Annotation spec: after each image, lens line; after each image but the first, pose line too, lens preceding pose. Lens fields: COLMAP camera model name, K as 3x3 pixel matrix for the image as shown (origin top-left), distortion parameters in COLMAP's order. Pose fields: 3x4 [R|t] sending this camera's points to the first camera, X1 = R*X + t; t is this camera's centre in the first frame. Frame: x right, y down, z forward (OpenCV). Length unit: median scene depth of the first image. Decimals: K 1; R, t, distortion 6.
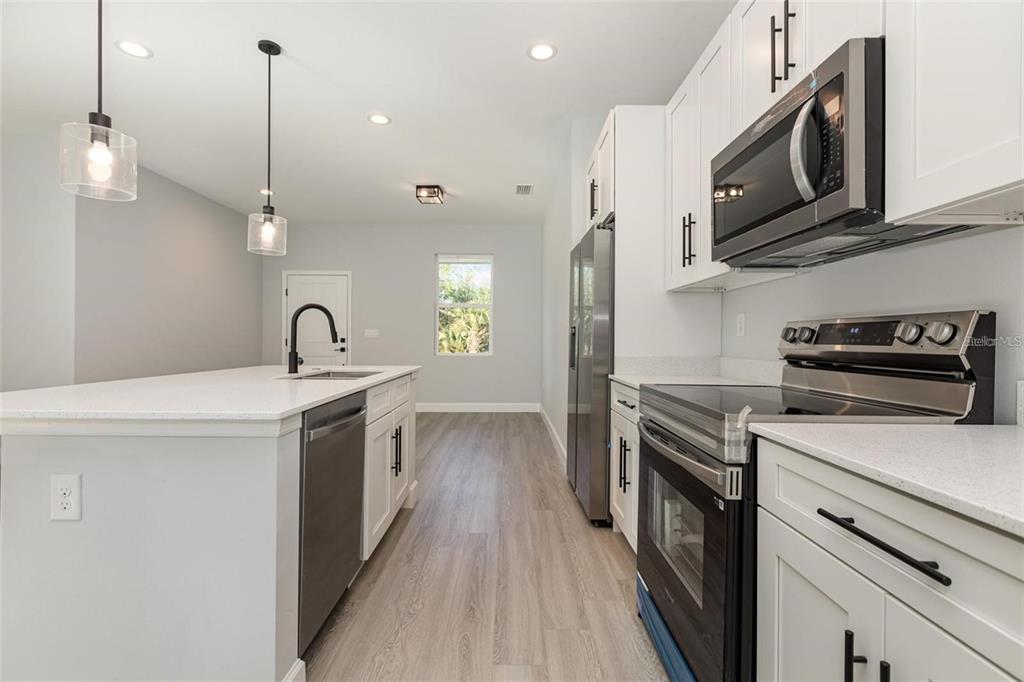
lens RADIAL K [[461.0, 0, 506.2], [0, 461.0, 339.4], [0, 0, 1]] dist [0.002146, -0.000337]
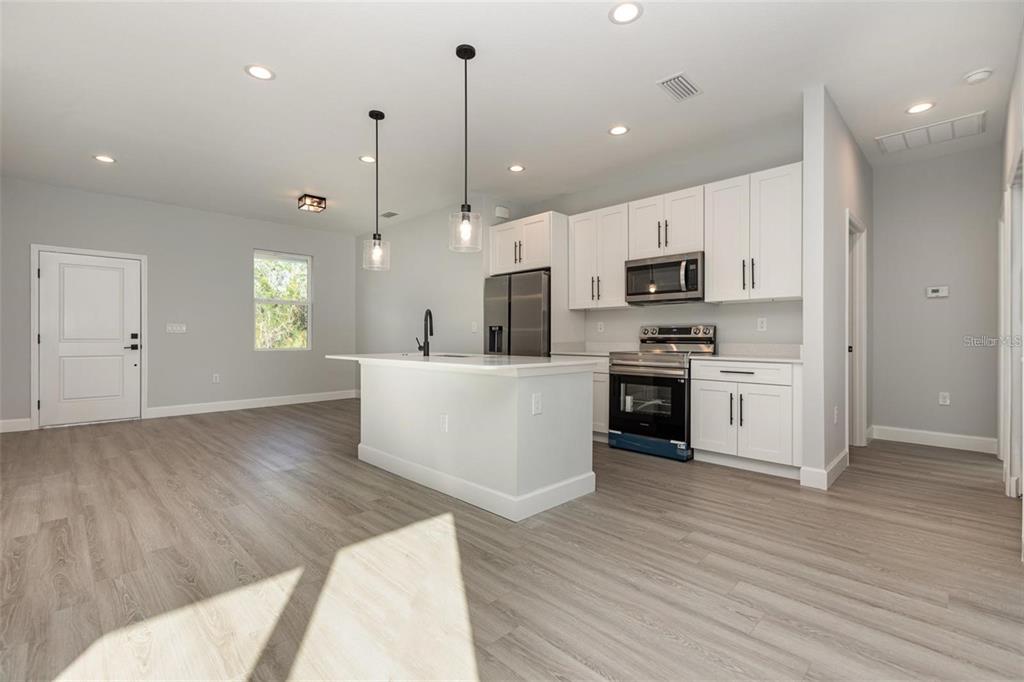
lens RADIAL K [[461.0, 0, 506.2], [0, 461.0, 339.4], [0, 0, 1]] dist [0.002146, -0.000337]
pose [[0.712977, -0.008241, 0.701139, -1.286067], [0.003204, 0.999959, 0.008495, 0.008084], [-0.701180, -0.003810, 0.712974, -0.233772]]
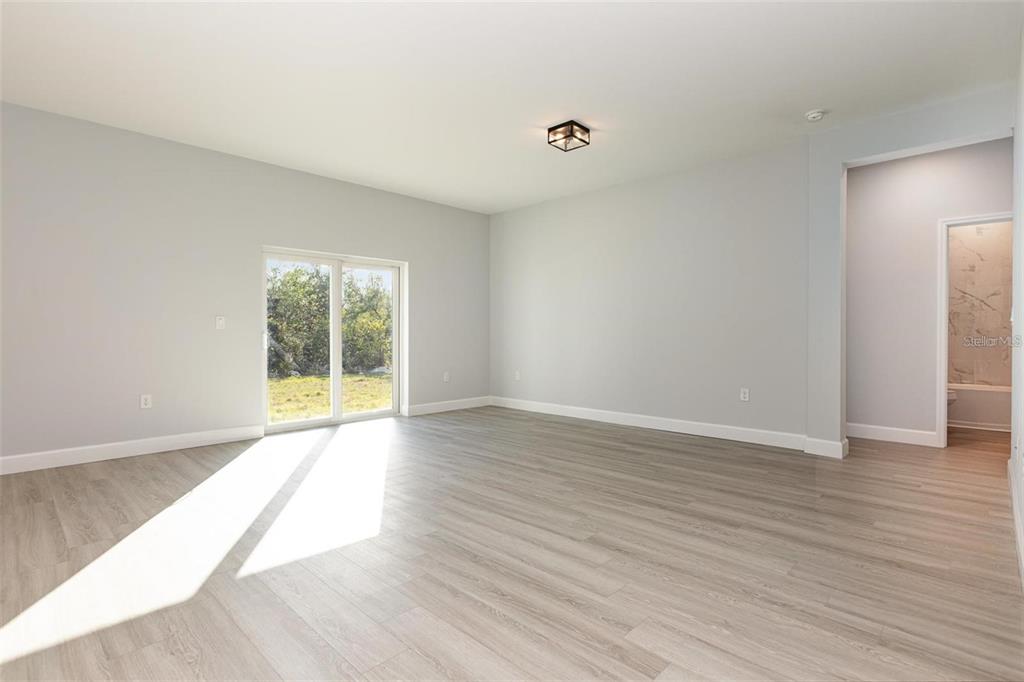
lens RADIAL K [[501.2, 0, 511.9], [0, 501.2, 336.1], [0, 0, 1]] dist [-0.000693, -0.000537]
pose [[-0.689817, 0.001625, -0.723982, -0.693232], [-0.000810, 0.999995, 0.003017, 0.002823], [0.723983, 0.002667, -0.689812, 1.551754]]
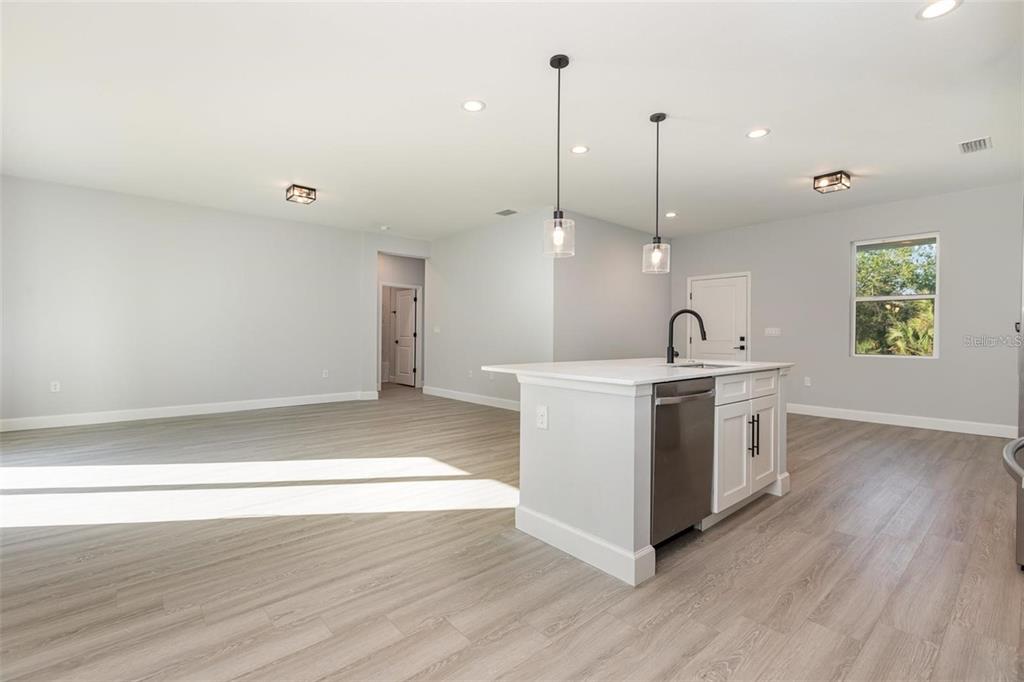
lens RADIAL K [[450.4, 0, 505.8], [0, 450.4, 337.6], [0, 0, 1]] dist [0.004165, -0.000128]
pose [[0.649178, 0.001876, -0.760634, 0.204747], [-0.002840, 0.999996, 0.000043, 0.001732], [0.760631, 0.002132, 0.649181, -0.185170]]
